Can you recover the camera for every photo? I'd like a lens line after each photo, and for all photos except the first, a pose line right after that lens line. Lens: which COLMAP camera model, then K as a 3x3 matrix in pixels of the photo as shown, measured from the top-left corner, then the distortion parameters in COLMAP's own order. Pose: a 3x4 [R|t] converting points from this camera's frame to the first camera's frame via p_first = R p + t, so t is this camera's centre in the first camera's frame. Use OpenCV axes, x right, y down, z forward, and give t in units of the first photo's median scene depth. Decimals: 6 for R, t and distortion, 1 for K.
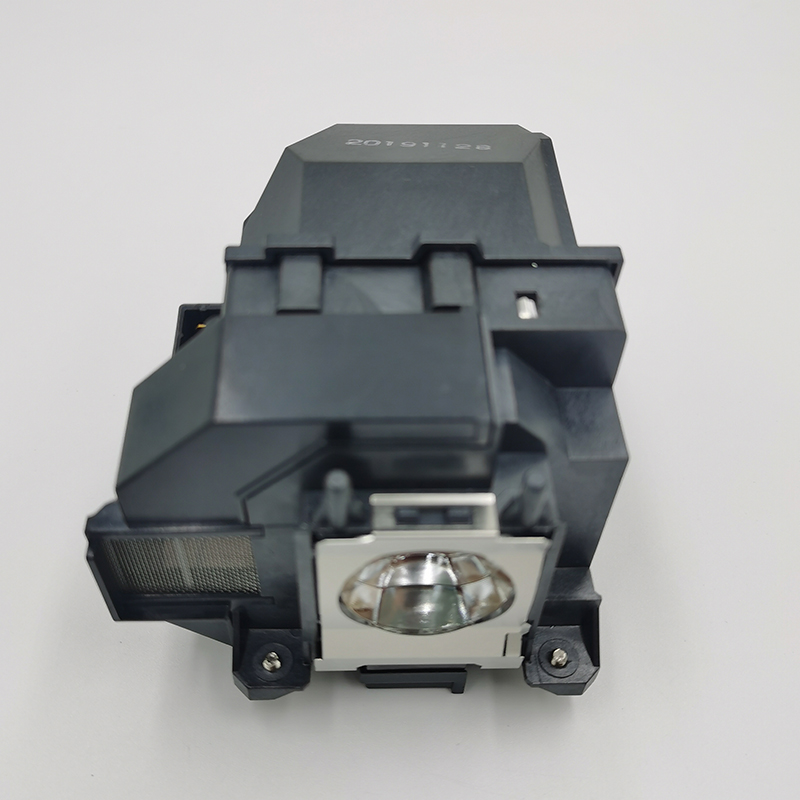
lens RADIAL K [[942.7, 0, 400.0], [0, 942.7, 400.0], [0, 0, 1]] dist [0.001500, -0.005940]
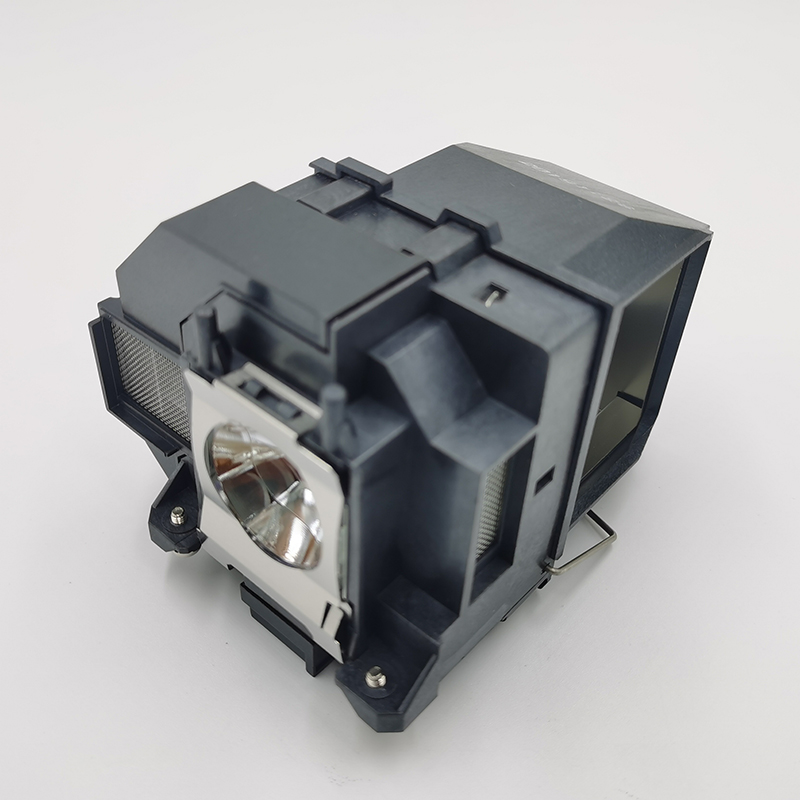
lens RADIAL K [[942.7, 0, 400.0], [0, 942.7, 400.0], [0, 0, 1]] dist [0.001500, -0.005940]
pose [[0.726895, 0.442555, -0.525137, 0.611094], [-0.542153, 0.839166, -0.043247, 0.081597], [0.421538, 0.316141, 0.849918, 0.158901]]
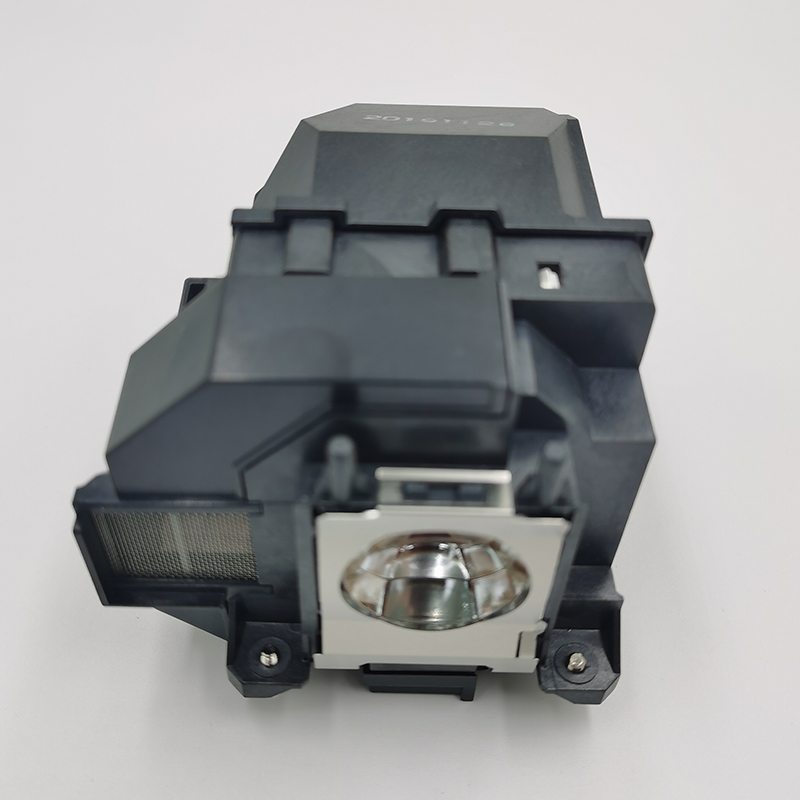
lens RADIAL K [[942.7, 0, 400.0], [0, 942.7, 400.0], [0, 0, 1]] dist [0.001500, -0.005940]
pose [[0.999417, 0.025589, -0.022621, 0.009945], [-0.026546, 0.998720, -0.043064, 0.065858], [0.021490, 0.043639, 0.998816, 0.061026]]
